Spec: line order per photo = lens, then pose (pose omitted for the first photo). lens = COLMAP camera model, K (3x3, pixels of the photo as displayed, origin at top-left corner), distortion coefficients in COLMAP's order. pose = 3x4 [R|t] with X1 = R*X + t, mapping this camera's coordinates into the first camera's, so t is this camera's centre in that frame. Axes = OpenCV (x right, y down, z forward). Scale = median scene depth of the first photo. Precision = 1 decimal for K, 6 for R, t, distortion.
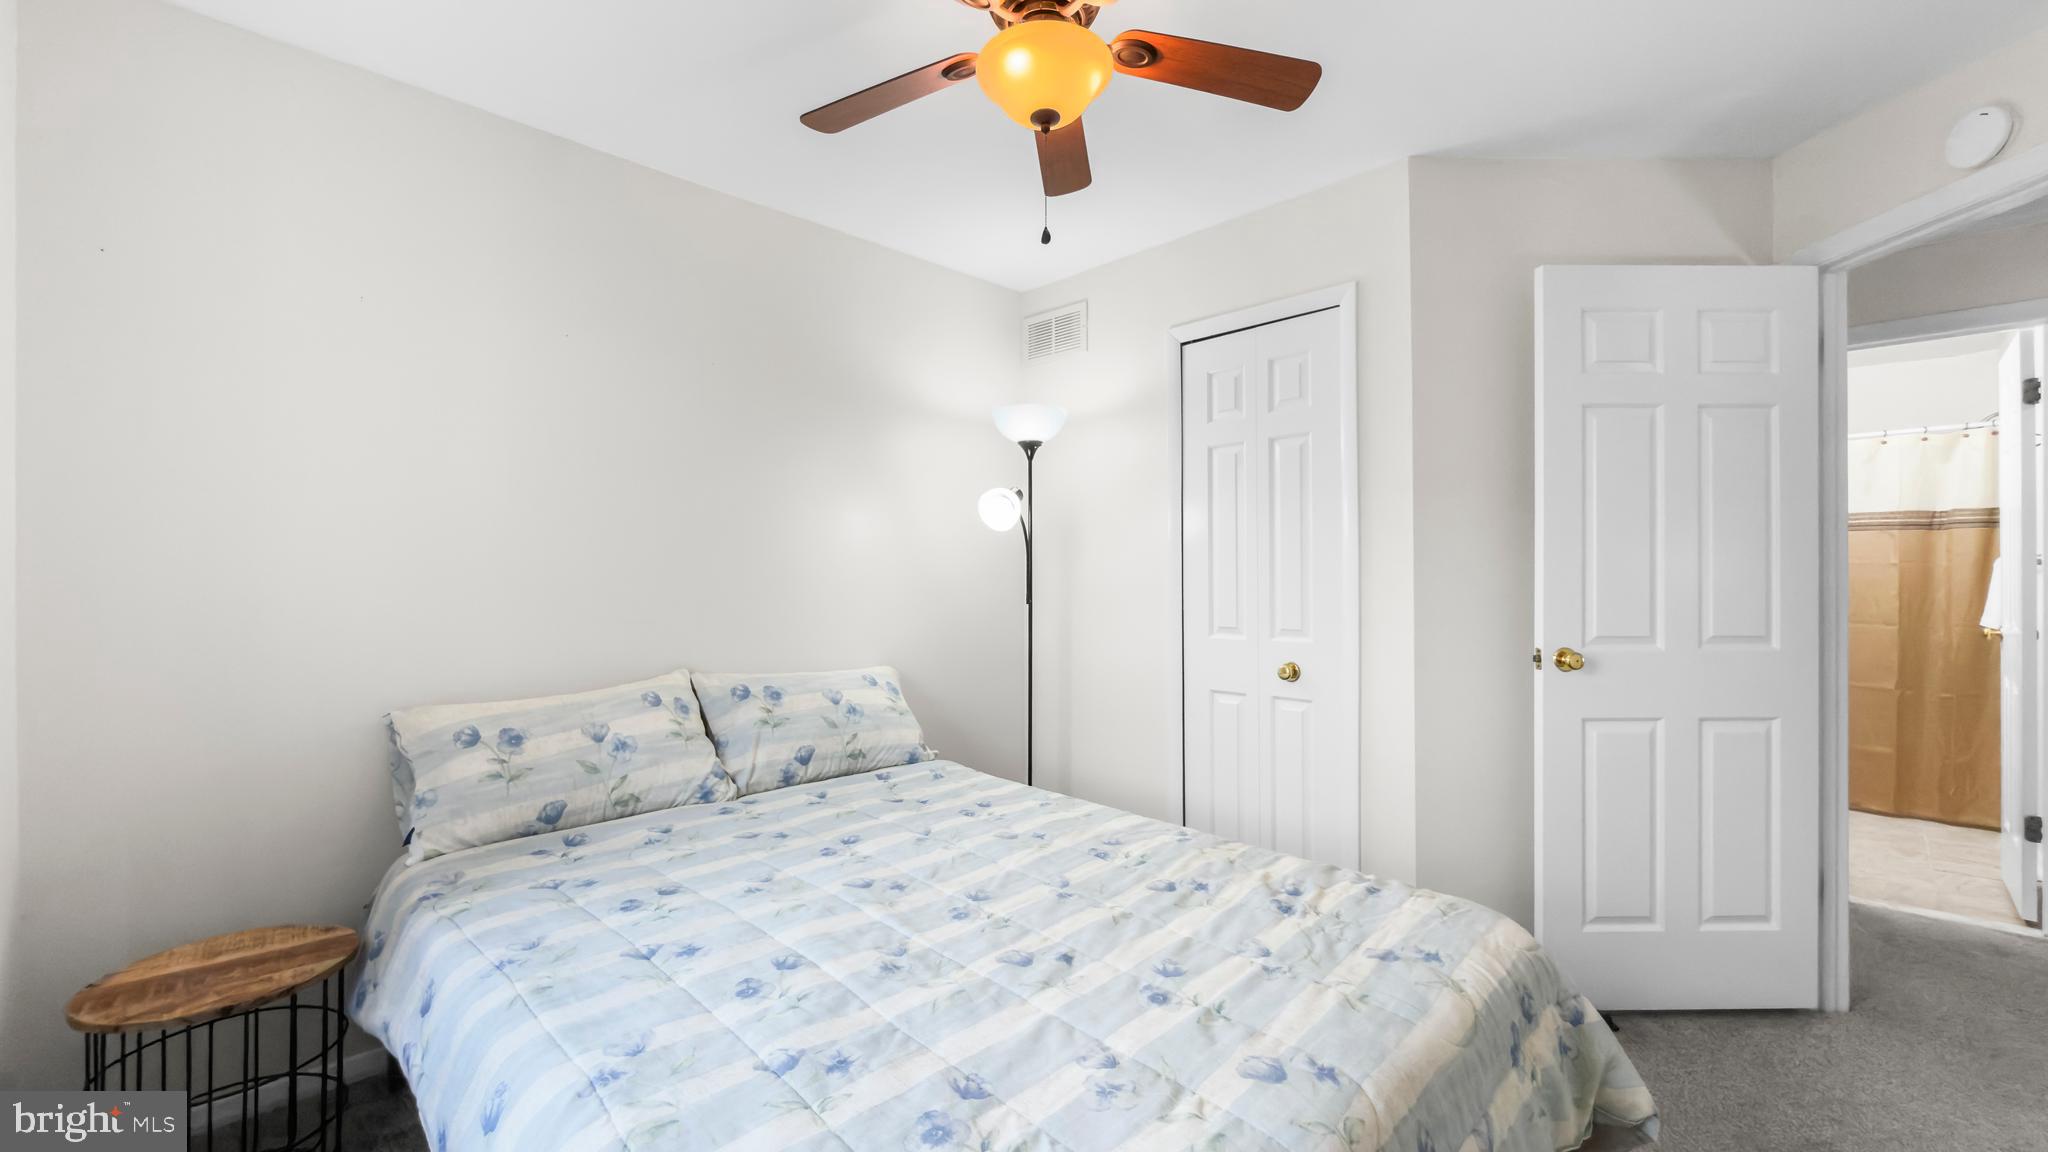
lens RADIAL K [[837.4, 0, 1025.7], [0, 837.4, 565.7], [0, 0, 1]] dist [0.005992, -0.001152]
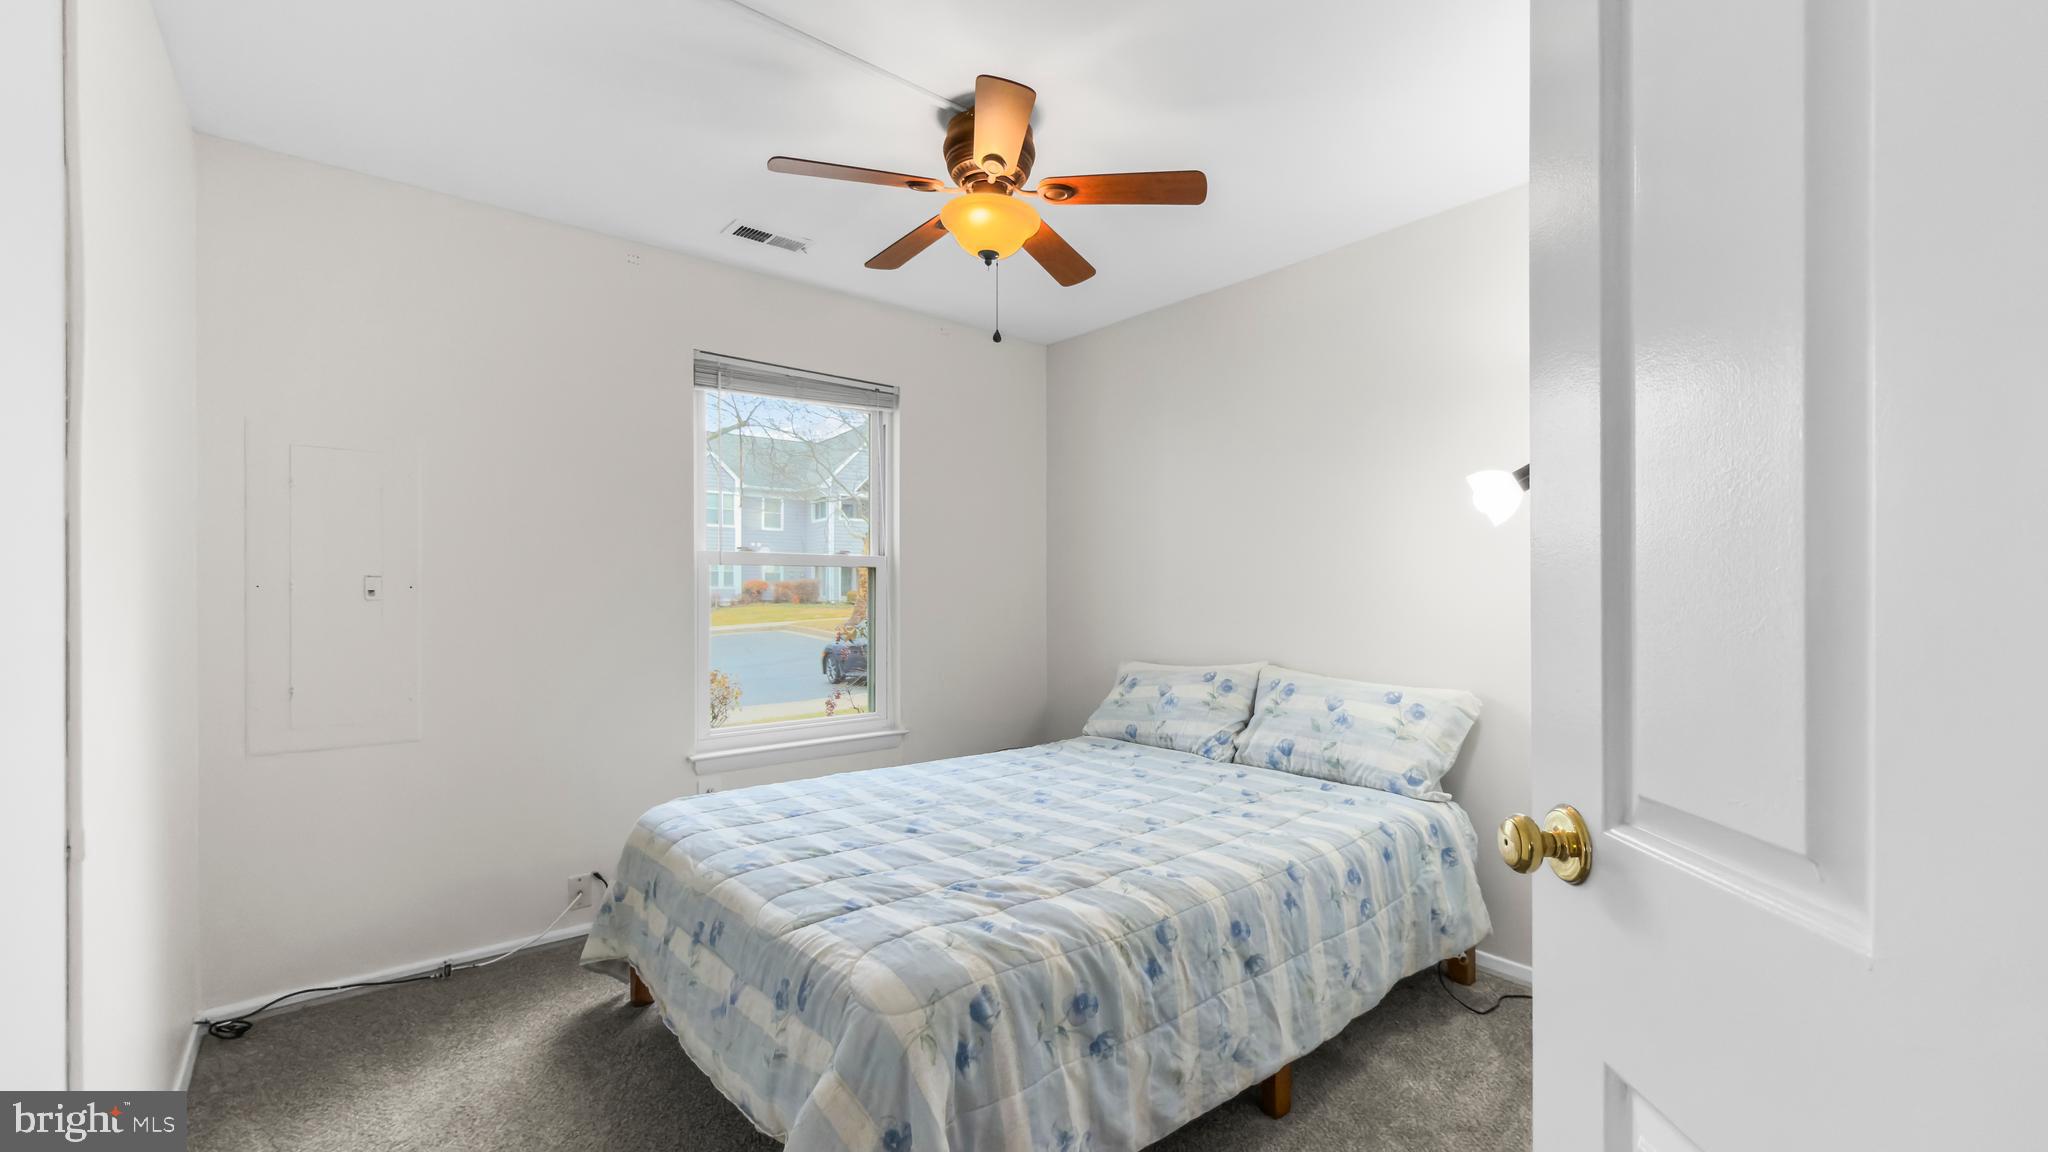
lens RADIAL K [[837.4, 0, 1027.1], [0, 837.4, 590.6], [0, 0, 1]] dist [0.005992, -0.001152]
pose [[-0.097480, -0.004571, -0.995227, 1.105066], [0.016017, 0.999853, -0.006161, 0.021198], [0.995109, -0.016541, -0.097393, 0.950643]]
